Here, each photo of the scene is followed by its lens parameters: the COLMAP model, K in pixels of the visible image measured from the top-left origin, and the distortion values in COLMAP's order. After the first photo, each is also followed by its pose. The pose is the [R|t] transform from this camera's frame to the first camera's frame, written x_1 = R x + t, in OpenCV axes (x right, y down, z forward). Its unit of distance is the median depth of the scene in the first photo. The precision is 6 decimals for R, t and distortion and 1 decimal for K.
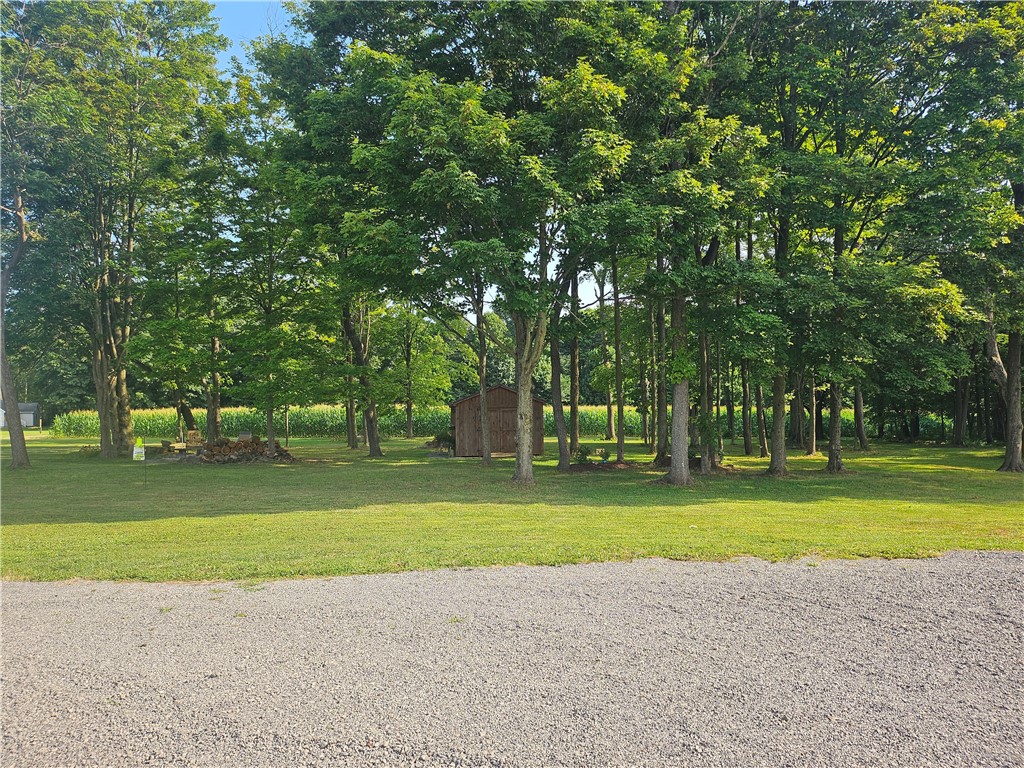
lens RADIAL K [[716.3, 0, 516.7], [0, 716.3, 383.3], [0, 0, 1]] dist [0.061369, -0.063579]
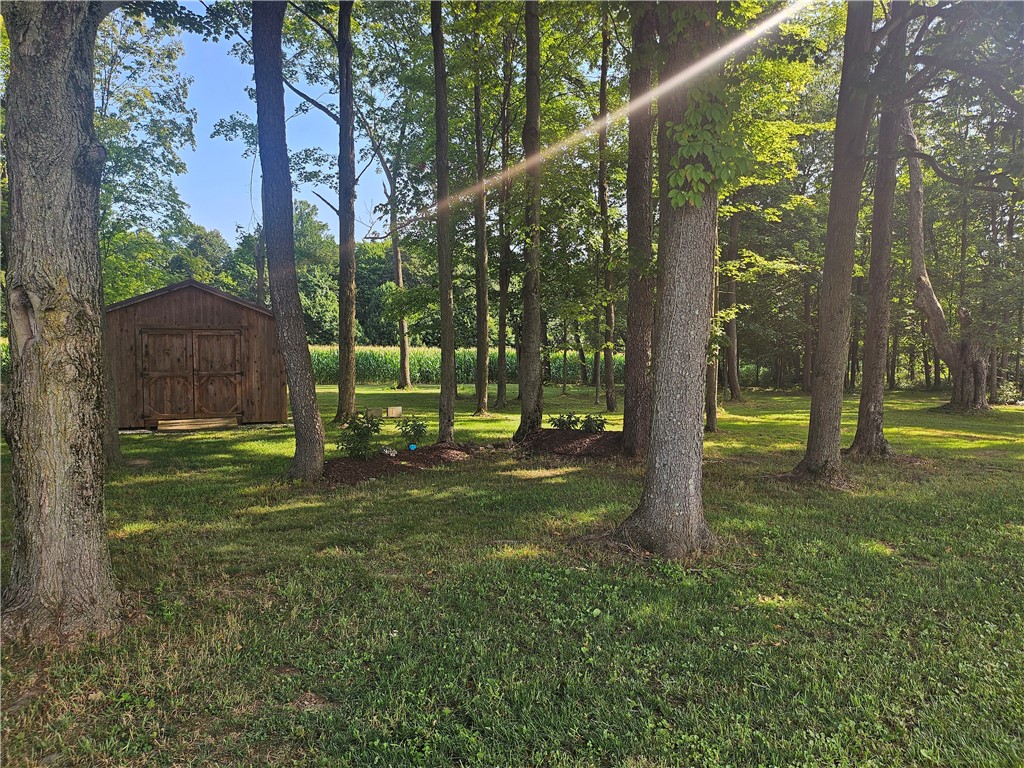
lens RADIAL K [[716.3, 0, 516.7], [0, 716.3, 383.3], [0, 0, 1]] dist [0.061369, -0.063579]
pose [[0.956660, -0.002982, 0.291191, 0.025105], [-0.018857, 0.997215, 0.072163, 0.017173], [-0.290595, -0.074526, 0.953939, 0.251675]]
